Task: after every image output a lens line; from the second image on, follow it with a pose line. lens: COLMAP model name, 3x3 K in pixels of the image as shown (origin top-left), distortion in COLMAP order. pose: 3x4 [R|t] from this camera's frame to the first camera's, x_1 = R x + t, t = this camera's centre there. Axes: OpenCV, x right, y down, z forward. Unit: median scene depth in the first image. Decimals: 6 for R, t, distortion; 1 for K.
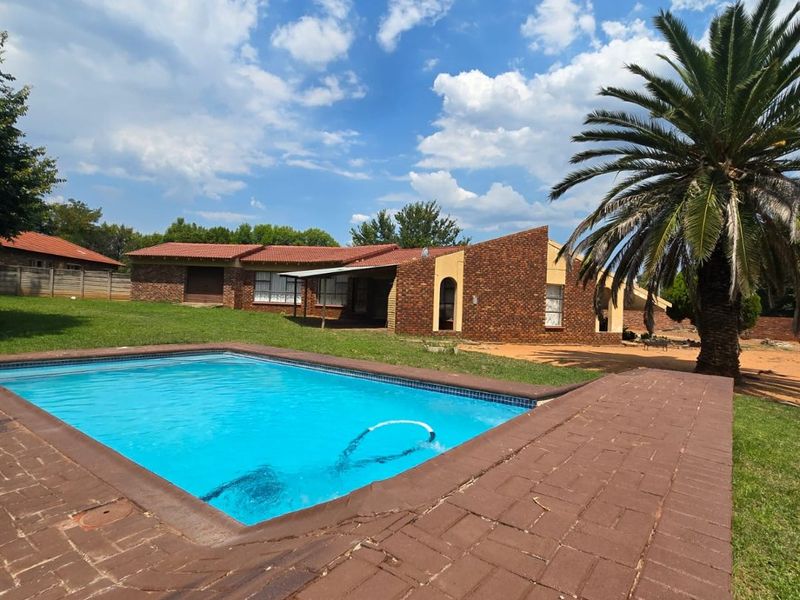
lens RADIAL K [[461.4, 0, 409.7], [0, 461.4, 294.6], [0, 0, 1]] dist [-0.000787, 0.000573]
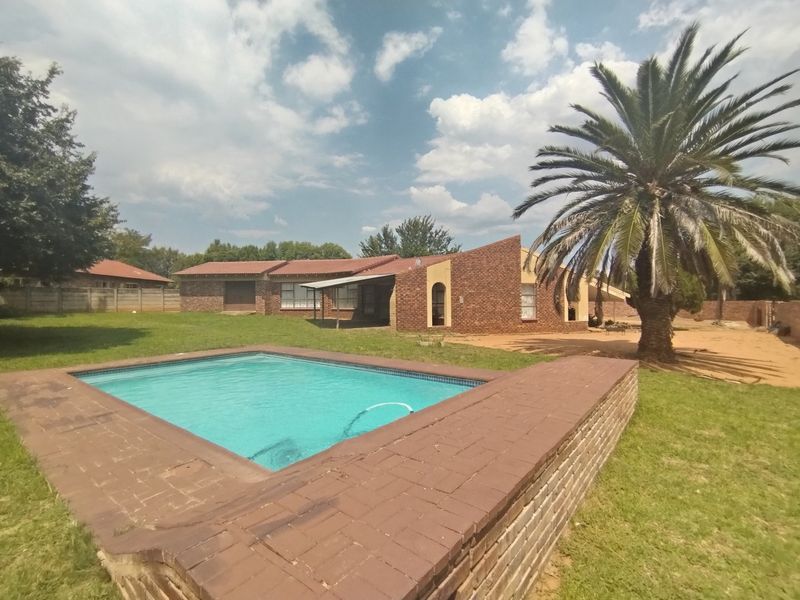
lens RADIAL K [[396.6, 0, 404.9], [0, 396.6, 305.6], [0, 0, 1]] dist [0.003754, -0.001954]
pose [[0.998626, -0.045284, -0.026373, 0.019662], [0.046091, 0.998461, 0.030830, -0.012217], [0.024936, -0.032003, 0.999177, -0.042910]]
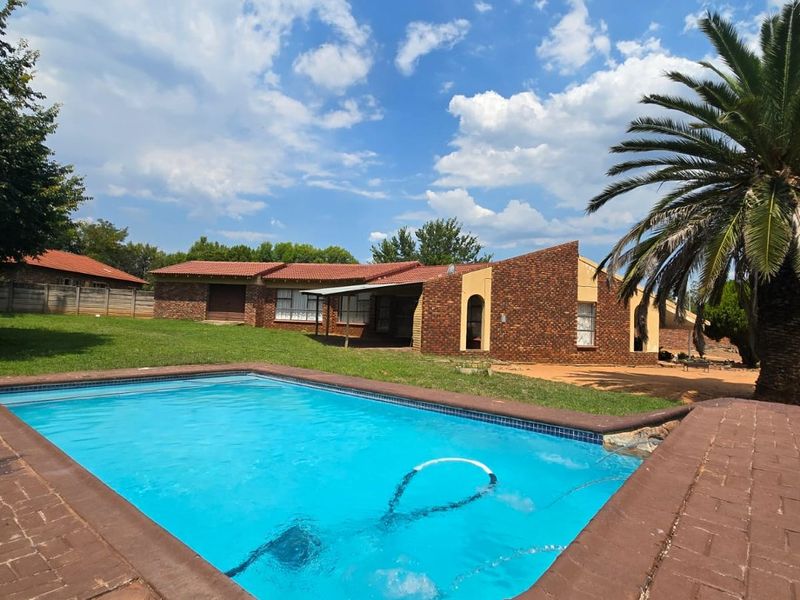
lens RADIAL K [[461.4, 0, 408.7], [0, 461.4, 286.7], [0, 0, 1]] dist [-0.000787, 0.000573]
pose [[0.999222, -0.002776, -0.039329, -0.017718], [0.000608, 0.998485, -0.055013, -0.000733], [0.039422, 0.054946, 0.997711, 0.028490]]
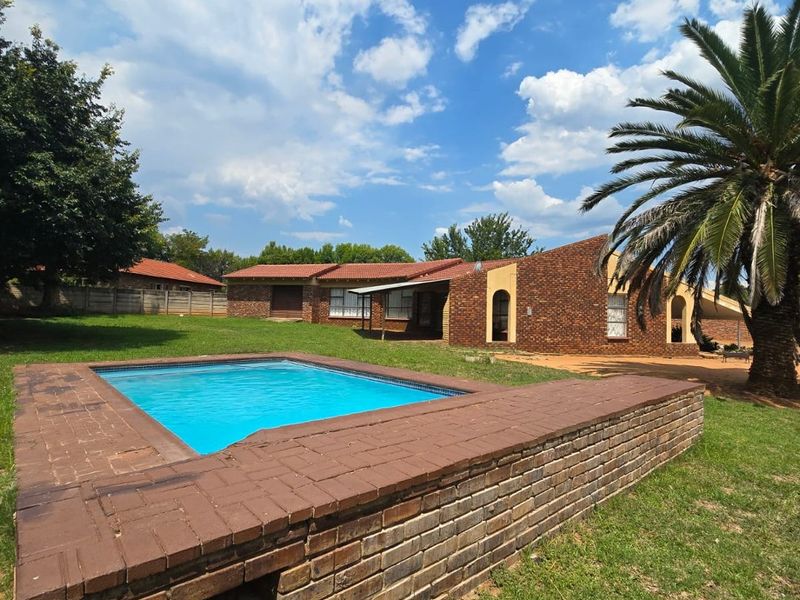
lens RADIAL K [[461.4, 0, 400.2], [0, 461.4, 306.2], [0, 0, 1]] dist [-0.000787, 0.000573]
pose [[0.978848, -0.019892, -0.203622, 0.069275], [0.019505, 0.999802, -0.003908, -0.001142], [0.203659, -0.000146, 0.979042, -0.045665]]
